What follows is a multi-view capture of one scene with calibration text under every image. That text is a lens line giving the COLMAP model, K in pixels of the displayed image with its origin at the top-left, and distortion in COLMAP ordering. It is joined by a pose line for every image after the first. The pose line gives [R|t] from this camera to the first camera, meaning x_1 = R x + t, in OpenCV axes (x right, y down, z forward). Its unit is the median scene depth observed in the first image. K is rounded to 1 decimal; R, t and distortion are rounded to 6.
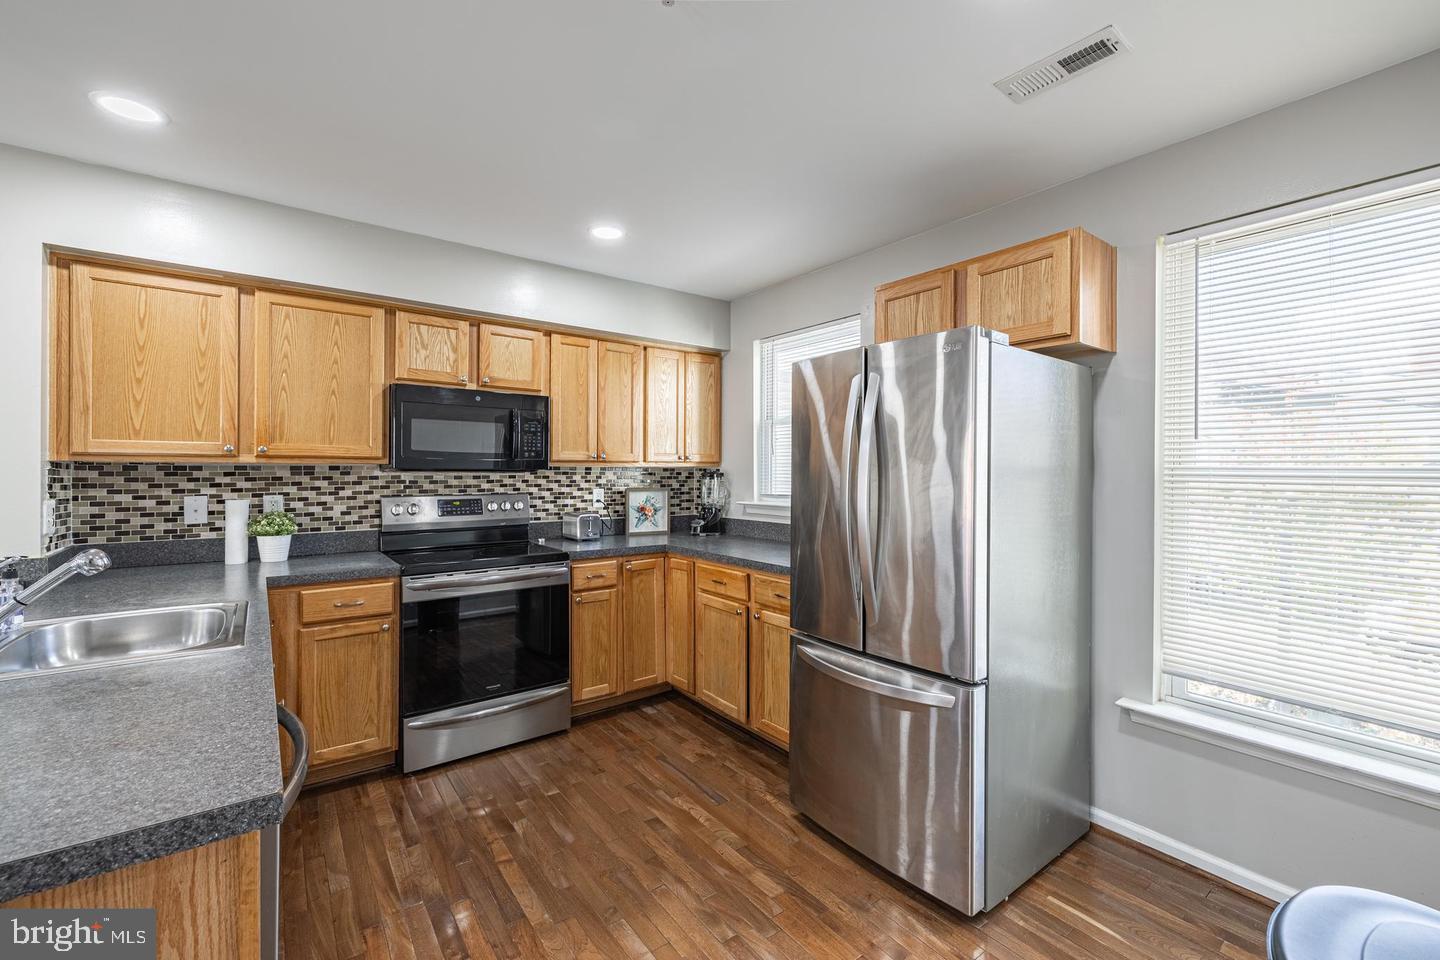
lens RADIAL K [[606.5, 0, 726.5], [0, 606.5, 468.8], [0, 0, 1]] dist [0.003508, 0.001075]
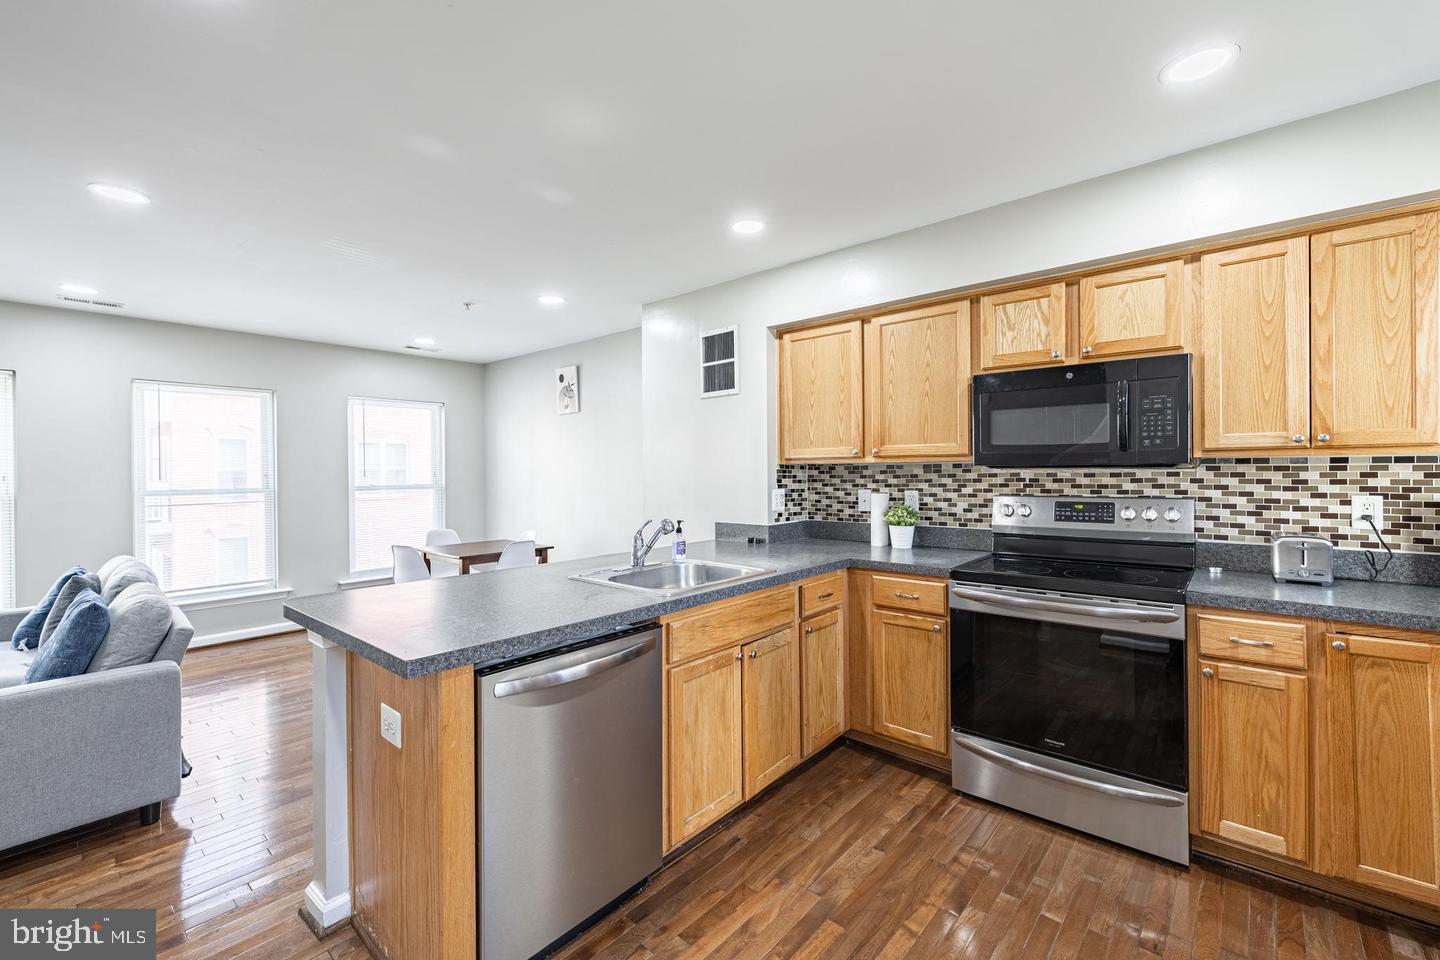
lens RADIAL K [[606.5, 0, 711.6], [0, 606.5, 469.7], [0, 0, 1]] dist [0.003508, 0.001075]
pose [[0.192402, -0.008619, -0.981278, 0.294733], [0.012703, 0.999900, -0.006291, 0.006563], [0.981234, -0.011255, 0.192492, 0.409117]]
